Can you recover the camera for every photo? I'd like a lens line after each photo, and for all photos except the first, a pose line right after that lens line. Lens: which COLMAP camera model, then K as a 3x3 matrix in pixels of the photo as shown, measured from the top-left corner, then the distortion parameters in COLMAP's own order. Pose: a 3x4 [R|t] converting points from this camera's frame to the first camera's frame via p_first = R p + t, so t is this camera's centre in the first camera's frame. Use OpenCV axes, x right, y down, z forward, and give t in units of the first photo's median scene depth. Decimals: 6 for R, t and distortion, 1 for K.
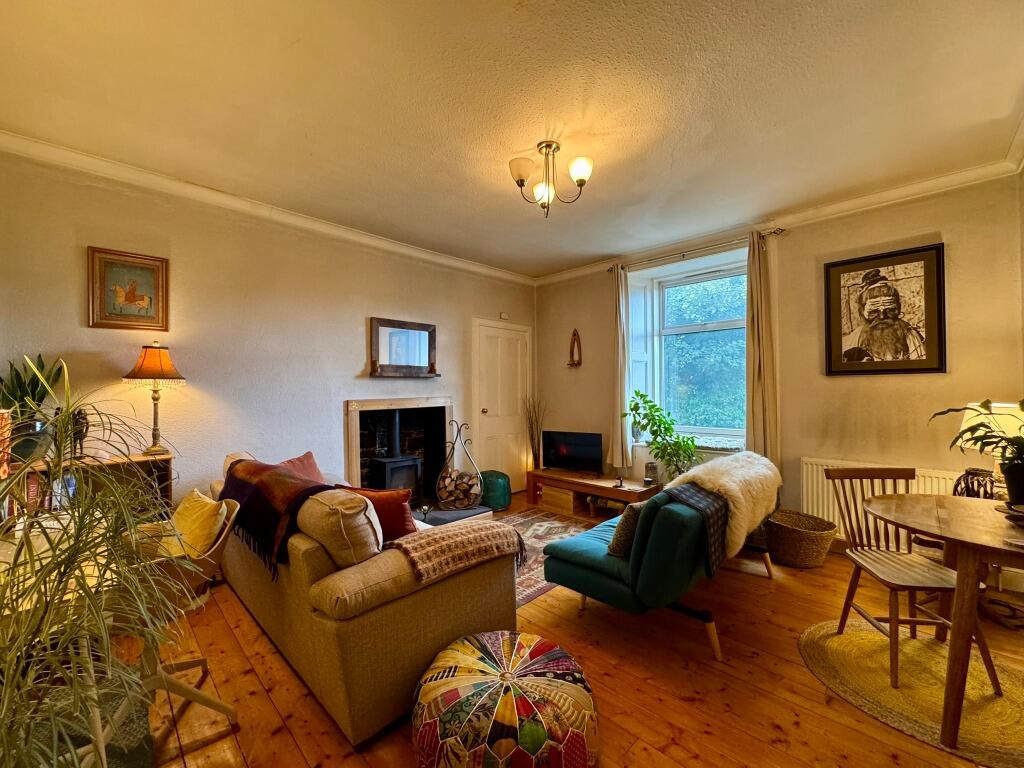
lens RADIAL K [[409.6, 0, 509.7], [0, 409.6, 385.0], [0, 0, 1]] dist [0.003774, 0.000313]
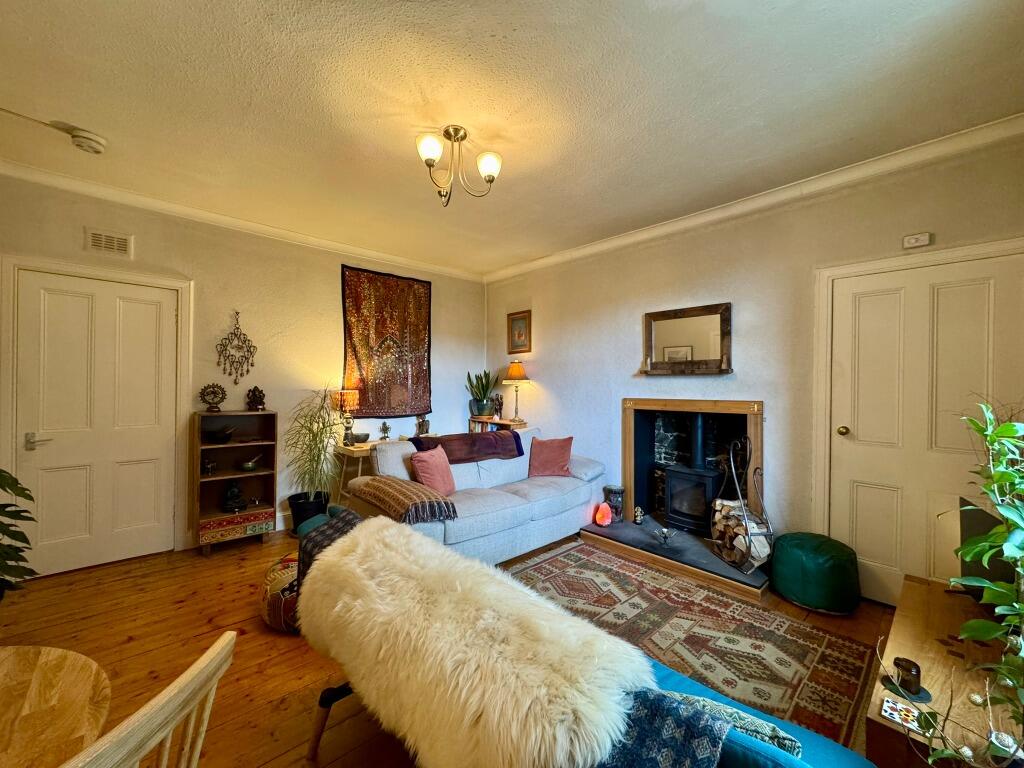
lens RADIAL K [[409.6, 0, 509.2], [0, 409.6, 385.9], [0, 0, 1]] dist [0.003774, 0.000313]
pose [[-0.042189, 0.012054, -0.999037, 0.635499], [0.003284, 0.999923, 0.011926, -0.007020], [0.999104, -0.002778, -0.042226, 0.711197]]
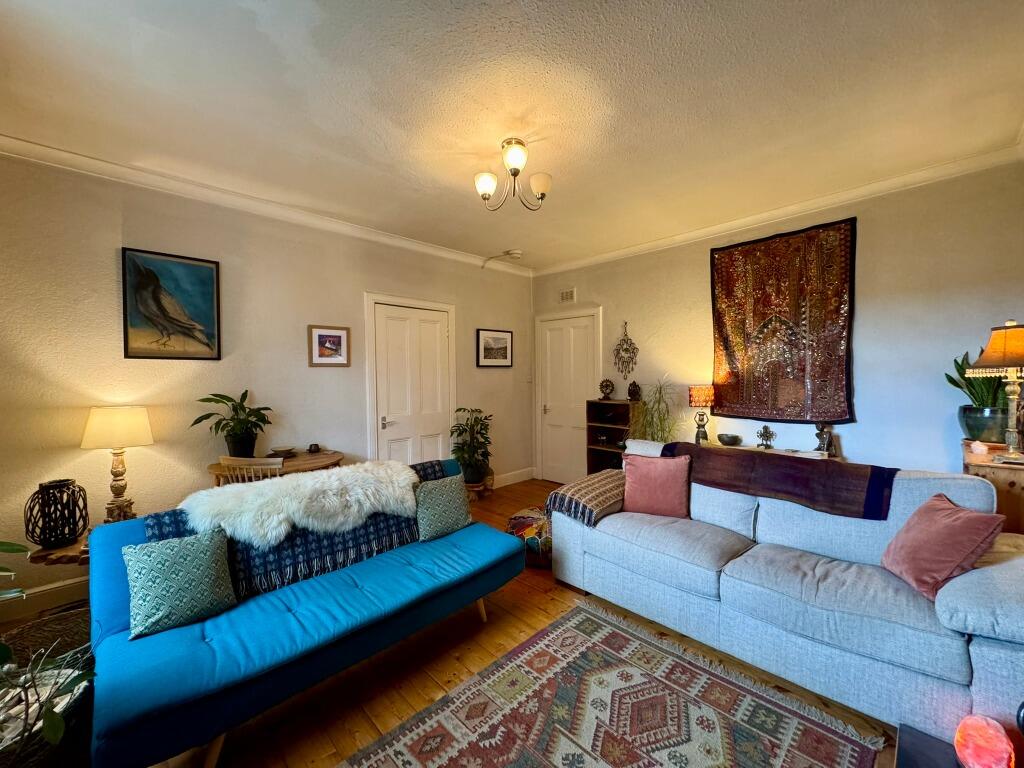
lens RADIAL K [[409.6, 0, 511.7], [0, 409.6, 383.0], [0, 0, 1]] dist [0.003774, 0.000313]
pose [[-0.999806, 0.016287, 0.011039, 0.074230], [0.016340, 0.999855, 0.004715, -0.002445], [-0.010960, 0.004894, -0.999928, 1.214220]]
